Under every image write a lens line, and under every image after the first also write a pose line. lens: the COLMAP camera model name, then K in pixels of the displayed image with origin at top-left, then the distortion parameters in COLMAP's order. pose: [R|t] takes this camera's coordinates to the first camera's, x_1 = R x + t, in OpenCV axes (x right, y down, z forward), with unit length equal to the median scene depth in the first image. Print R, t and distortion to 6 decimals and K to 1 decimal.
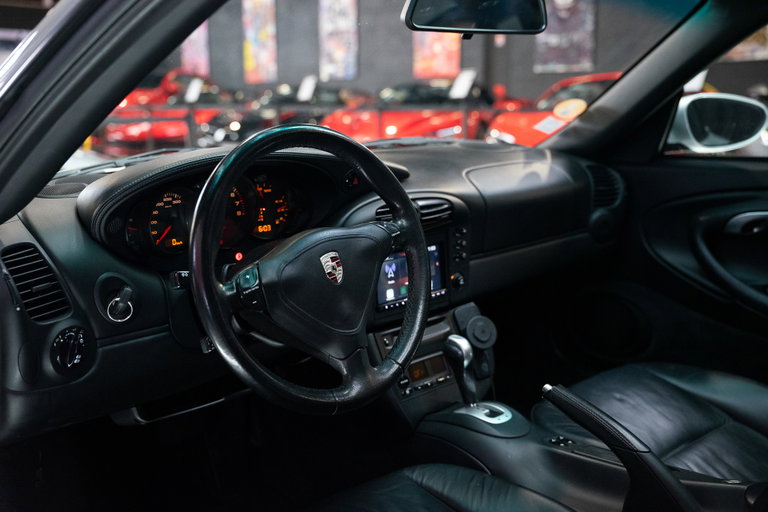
lens RADIAL K [[847.2, 0, 382.8], [0, 847.2, 255.4], [0, 0, 1]] dist [0.026428, 0.000000]
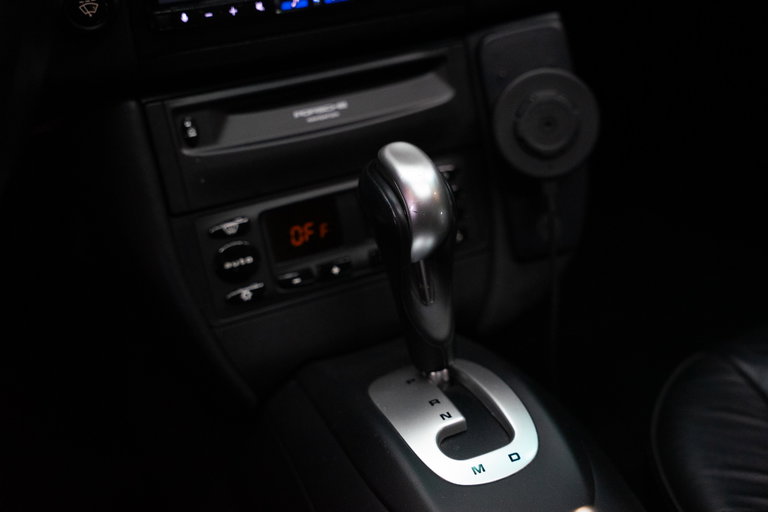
lens RADIAL K [[1067.4, 0, 385.4], [0, 1067.4, 258.2], [0, 0, 1]] dist [0.145039, 0.000000]
pose [[0.957057, 0.165448, -0.238054, 0.167350], [-0.070790, 0.929672, 0.361523, -0.001253], [0.281126, -0.329146, 0.901461, 0.633871]]
